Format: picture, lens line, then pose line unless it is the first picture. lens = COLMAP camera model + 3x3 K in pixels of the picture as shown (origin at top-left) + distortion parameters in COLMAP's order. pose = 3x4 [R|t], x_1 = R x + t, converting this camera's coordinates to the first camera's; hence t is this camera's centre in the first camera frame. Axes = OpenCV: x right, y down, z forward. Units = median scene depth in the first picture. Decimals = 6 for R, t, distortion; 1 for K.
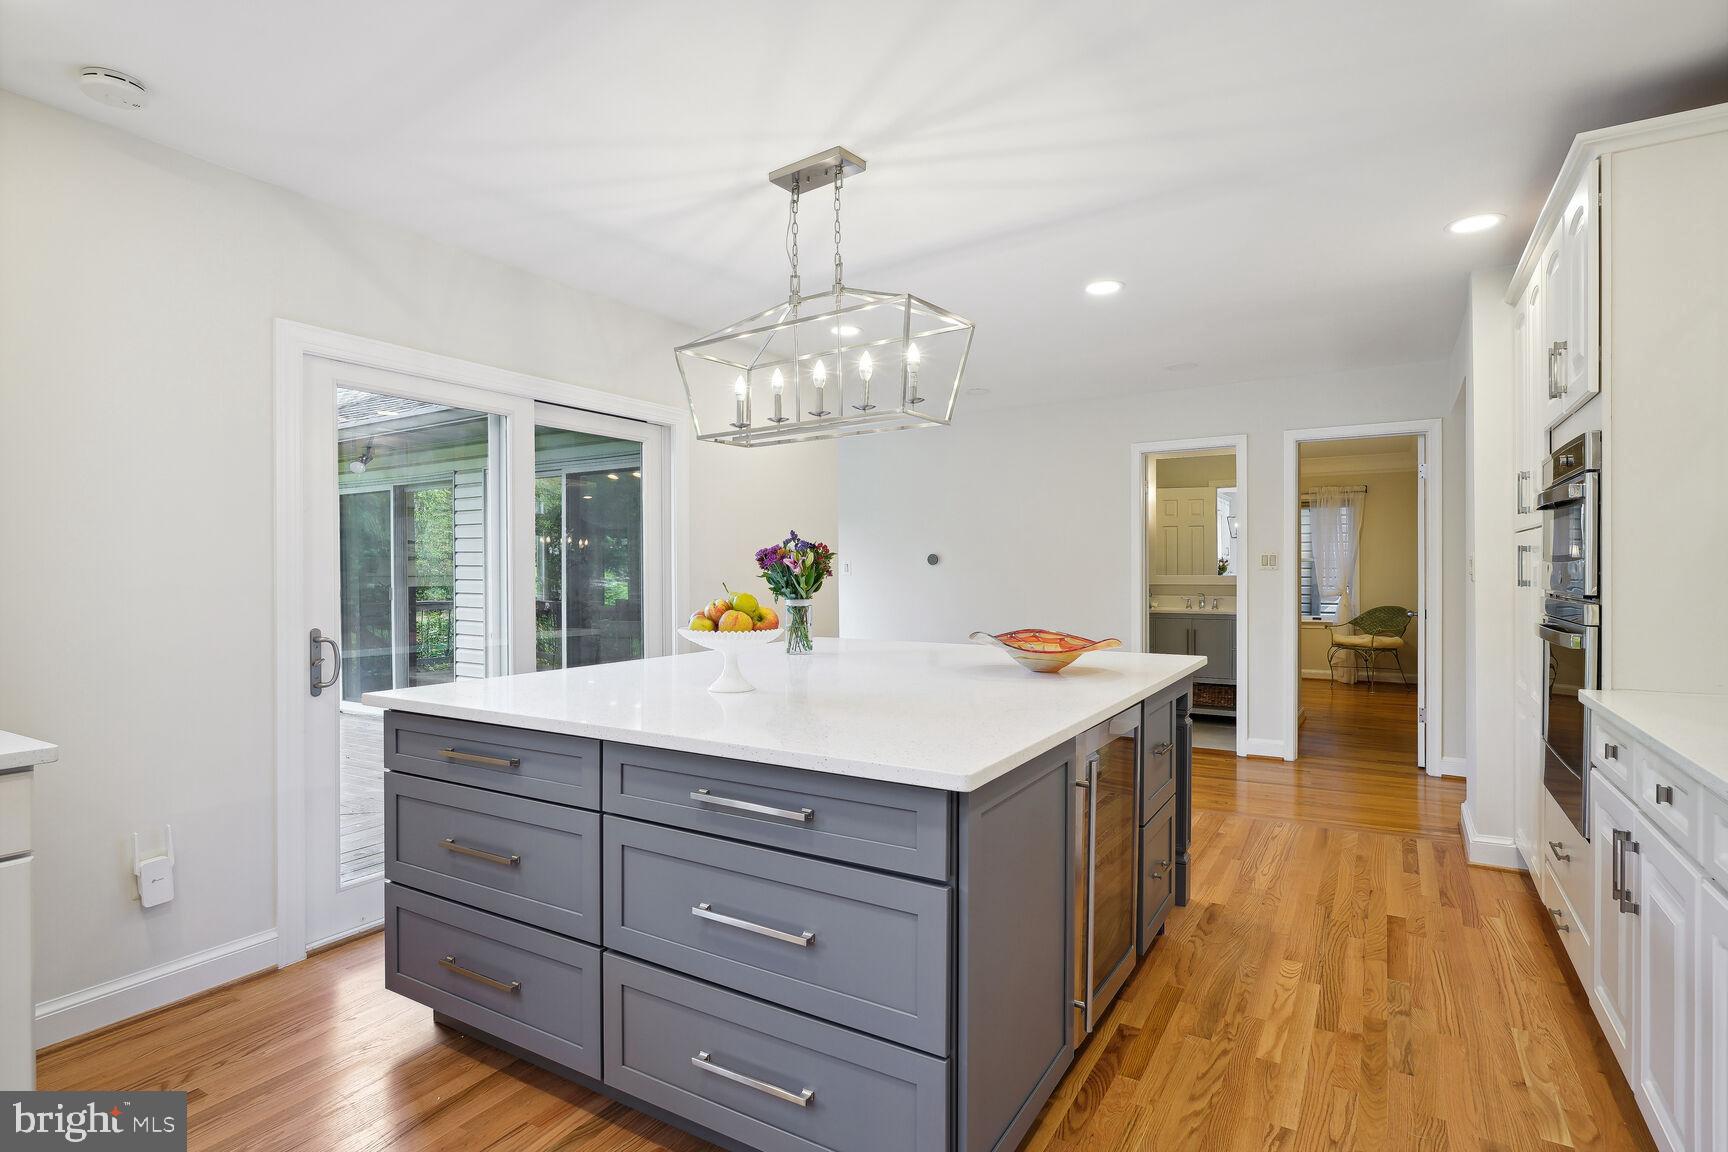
lens RADIAL K [[880.6, 0, 852.1], [0, 880.6, 570.6], [0, 0, 1]] dist [-0.004407, 0.001122]
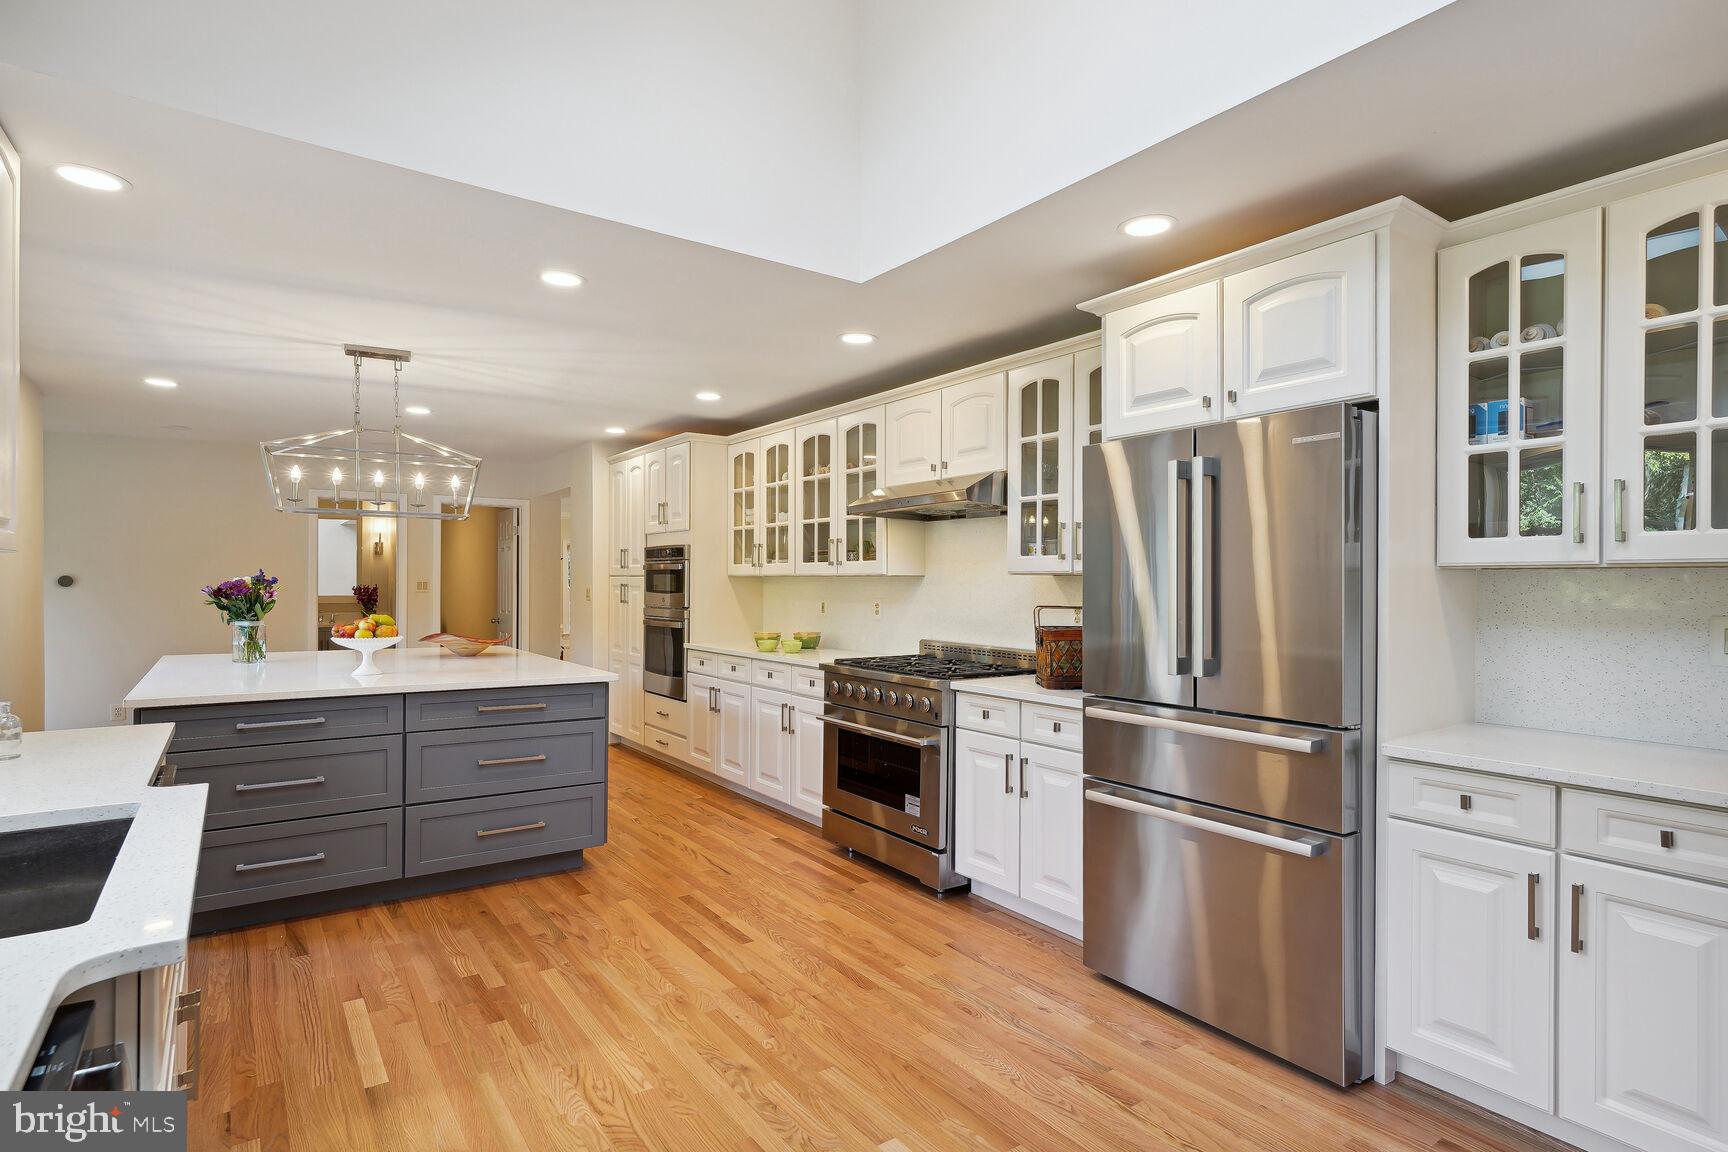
lens RADIAL K [[880.6, 0, 862.3], [0, 880.6, 592.6], [0, 0, 1]] dist [-0.004407, 0.001122]
pose [[0.406798, -0.004268, 0.913508, -0.892129], [-0.004290, 0.999969, 0.006583, -0.022894], [-0.913508, -0.006597, 0.406768, -0.363047]]
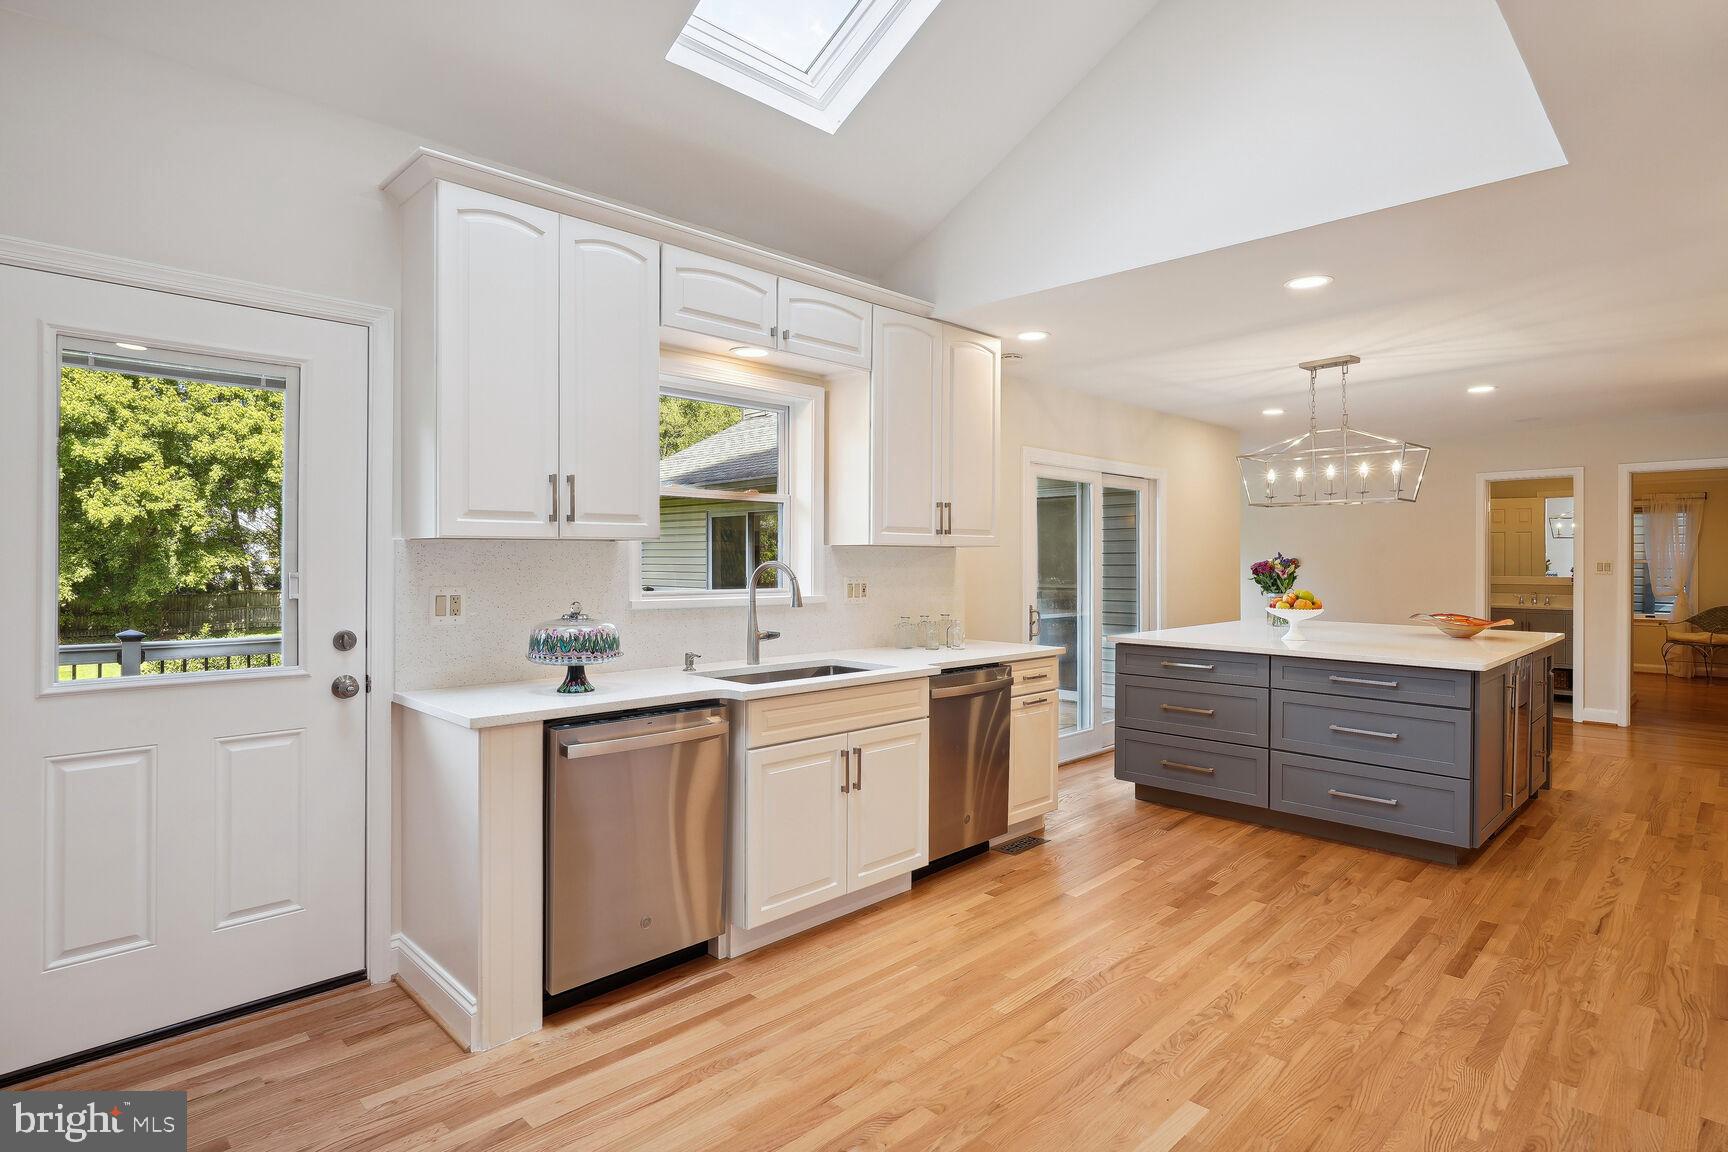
lens RADIAL K [[880.6, 0, 875.7], [0, 880.6, 559.6], [0, 0, 1]] dist [-0.004407, 0.001122]
pose [[0.971487, 0.003864, -0.237063, -0.409033], [-0.004597, 0.999986, -0.002540, -0.023735], [0.237050, 0.003557, 0.971491, -0.793885]]
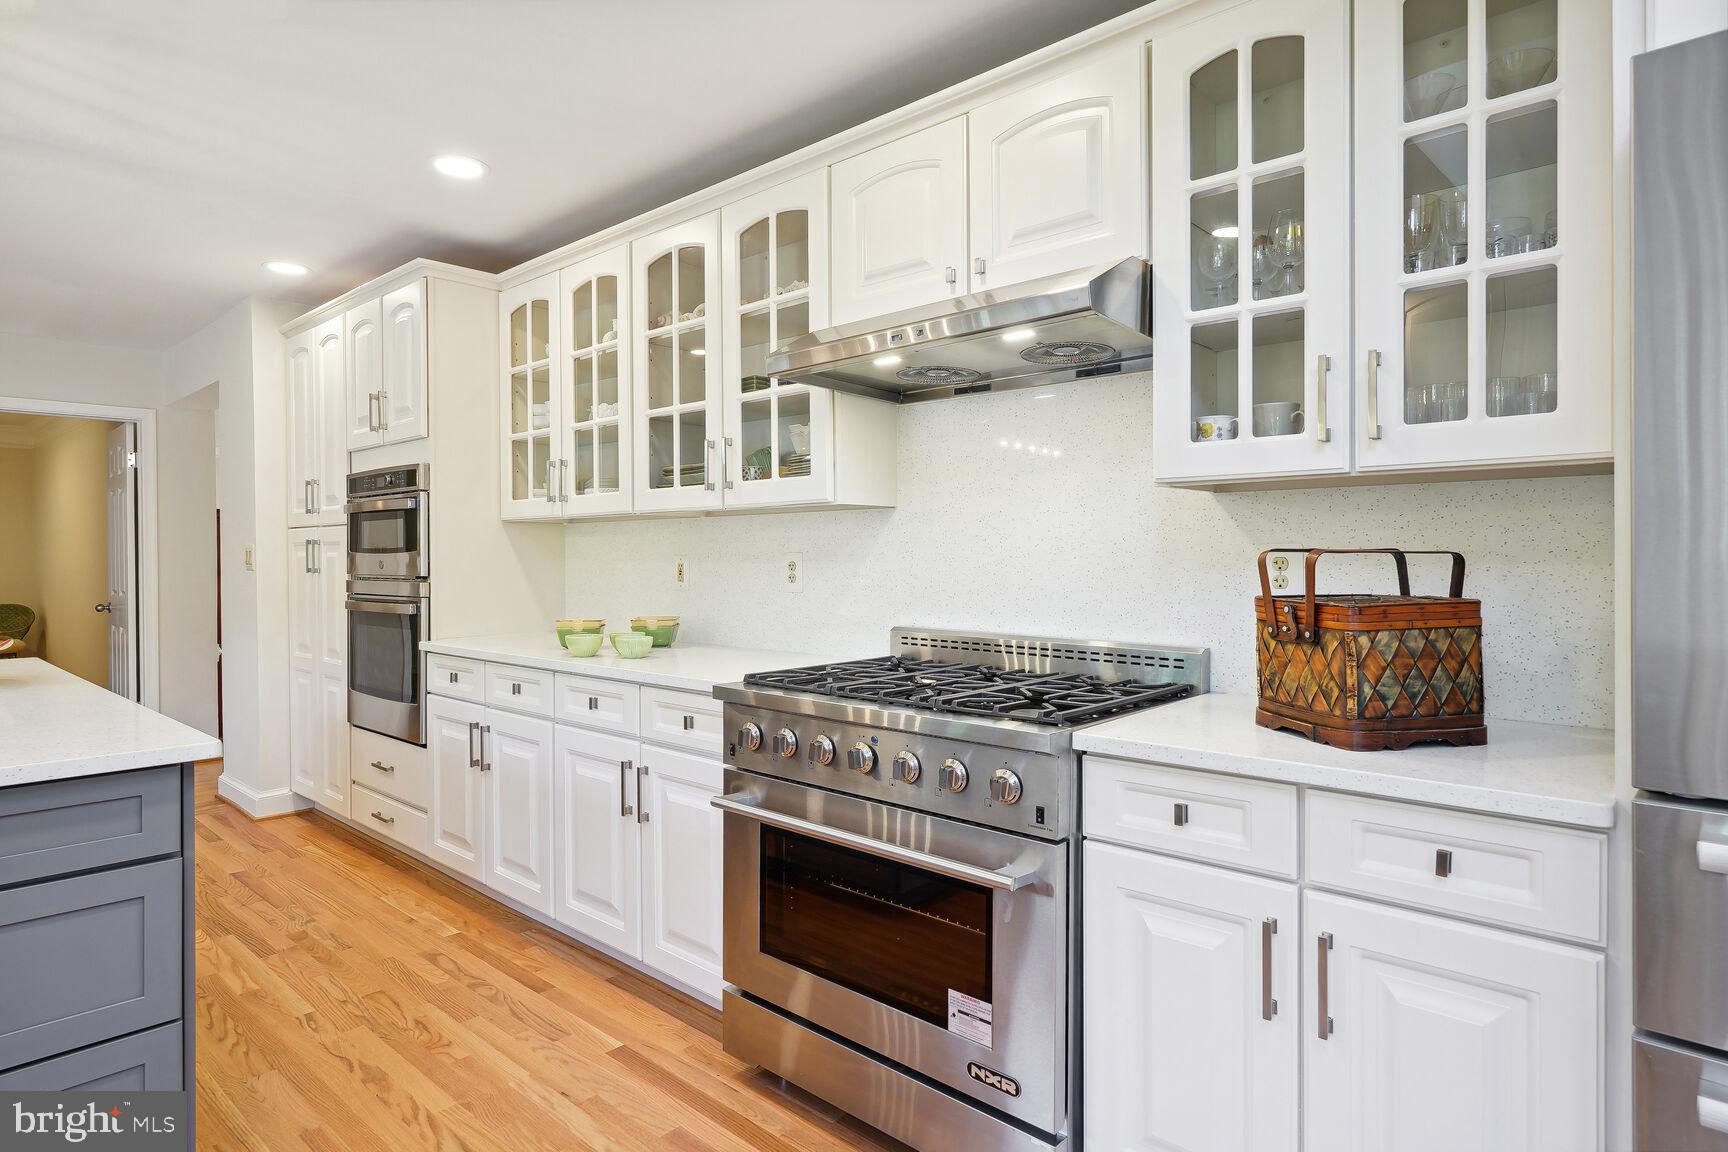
lens RADIAL K [[961.6, 0, 864.4], [0, 961.6, 560.2], [0, 0, 1]] dist [0.001407, -0.000025]
pose [[0.202475, -0.005913, 0.979269, -0.376625], [0.008370, 0.999956, 0.004307, 0.000645], [-0.979252, 0.007325, 0.202516, -0.023345]]
